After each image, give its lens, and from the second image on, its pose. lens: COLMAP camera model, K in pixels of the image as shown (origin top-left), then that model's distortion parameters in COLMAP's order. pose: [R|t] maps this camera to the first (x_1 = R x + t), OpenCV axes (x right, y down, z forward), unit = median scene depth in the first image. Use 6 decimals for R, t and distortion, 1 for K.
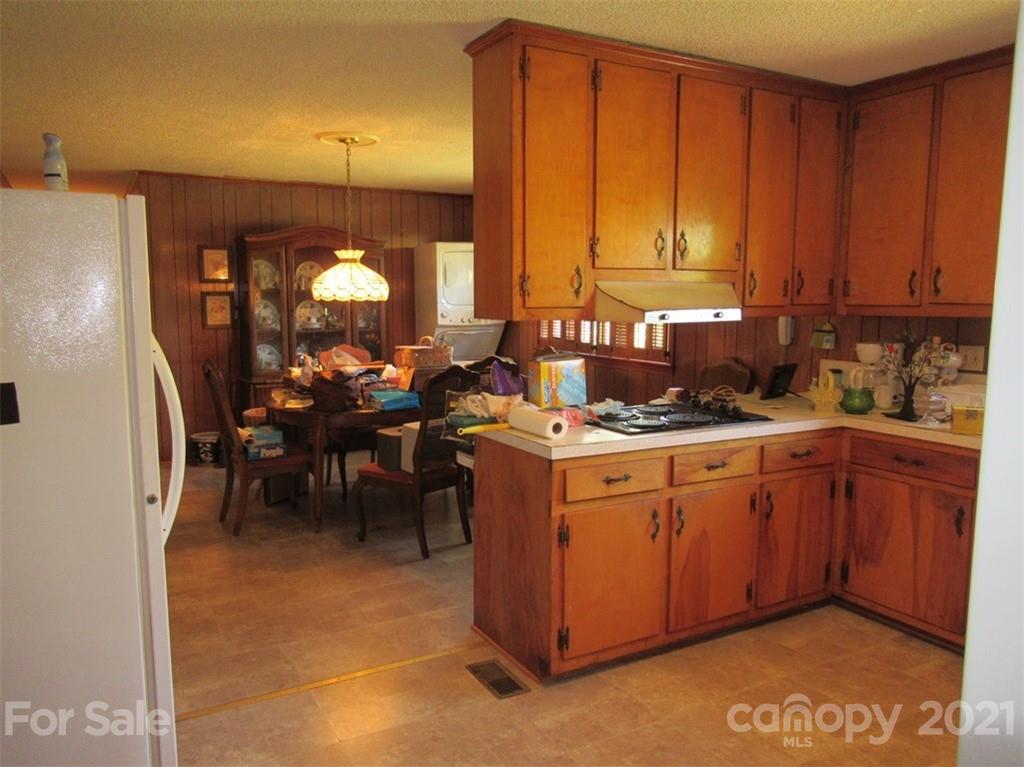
lens RADIAL K [[767.0, 0, 509.8], [0, 767.0, 381.5], [0, 0, 1]] dist [-0.008612, -0.000357]
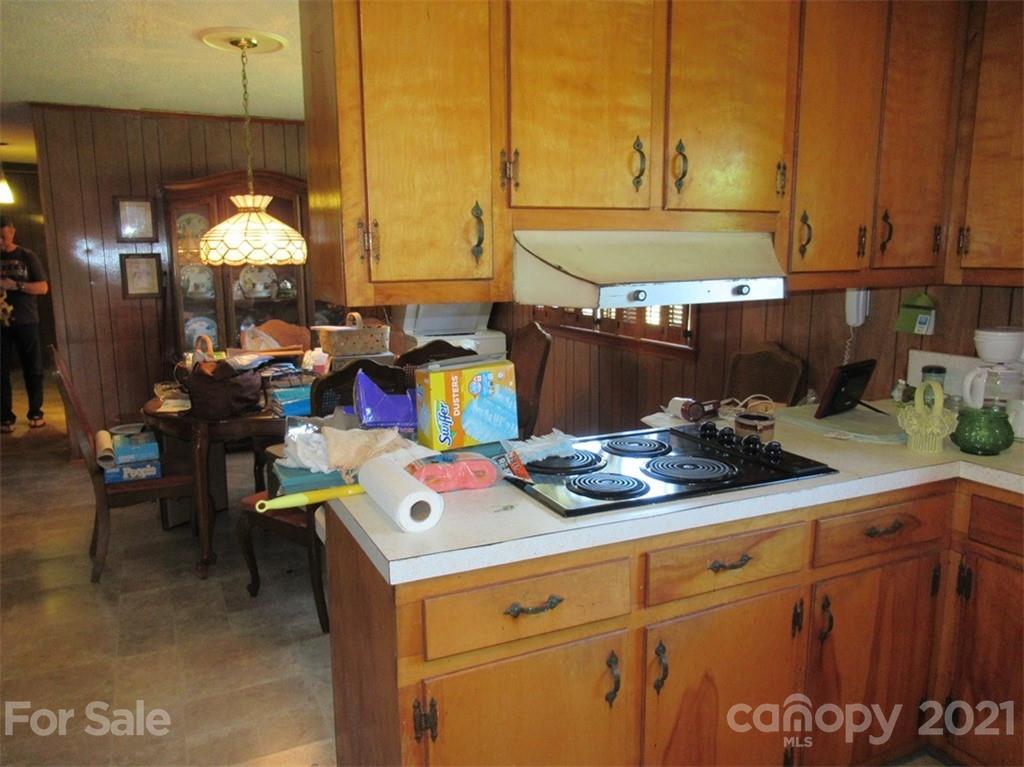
lens RADIAL K [[767.0, 0, 511.0], [0, 767.0, 382.6], [0, 0, 1]] dist [-0.008612, -0.000357]
pose [[0.997875, 0.002151, -0.065128, 0.127571], [0.001490, 0.998440, 0.055814, -0.046070], [0.065147, -0.055793, 0.996315, 0.386526]]
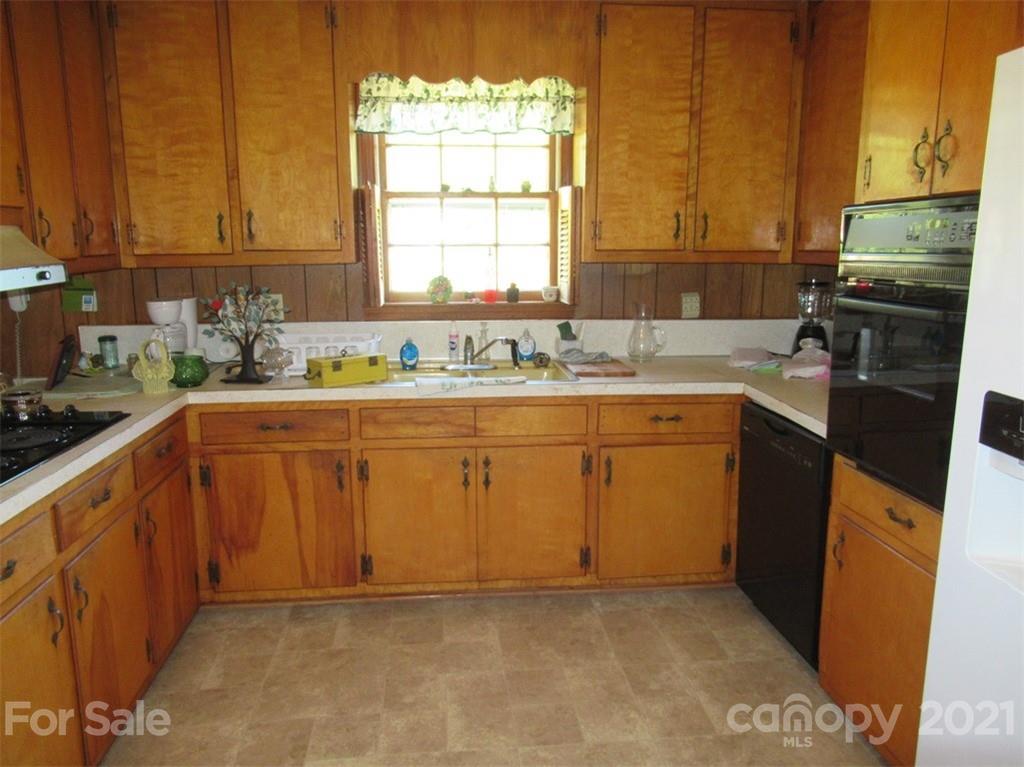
lens RADIAL K [[767.0, 0, 508.2], [0, 767.0, 380.2], [0, 0, 1]] dist [-0.008612, -0.000357]
pose [[0.405912, -0.171787, 0.897622, -0.153599], [0.110856, 0.984178, 0.138222, -0.040947], [-0.907164, 0.043401, 0.418533, 0.335604]]
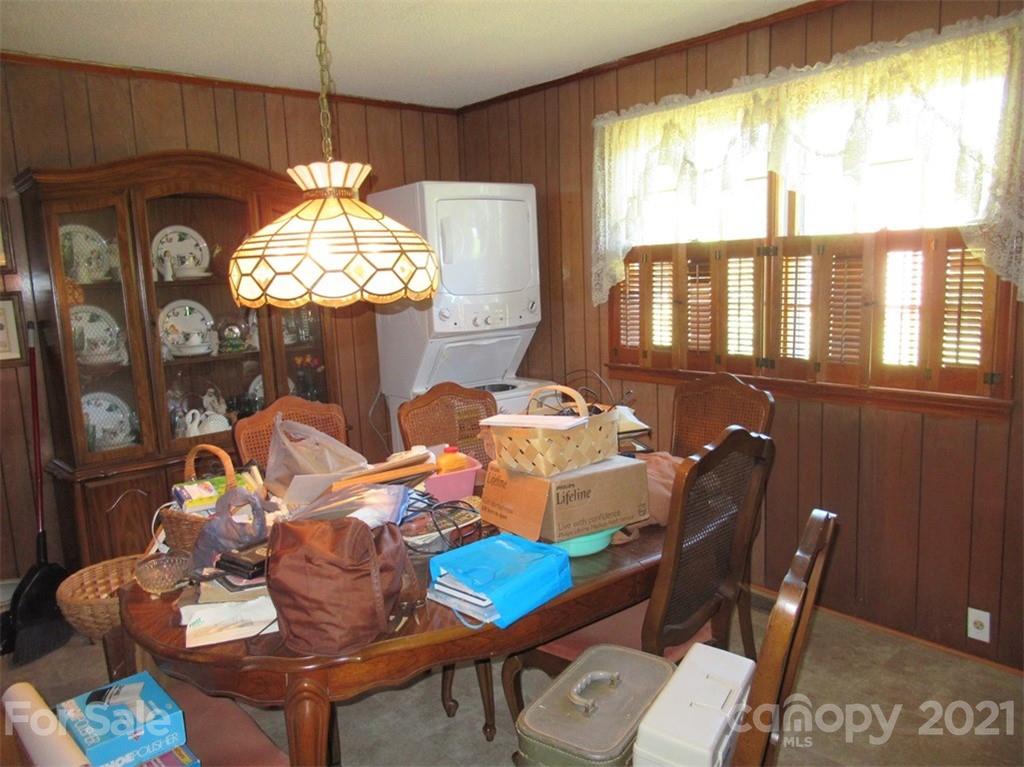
lens RADIAL K [[767.0, 0, 514.2], [0, 767.0, 384.4], [0, 0, 1]] dist [-0.008612, -0.000357]
pose [[0.979949, -0.071008, 0.186164, -0.282213], [0.065336, 0.997198, 0.036437, -0.105882], [-0.188229, -0.023544, 0.981843, 0.884258]]
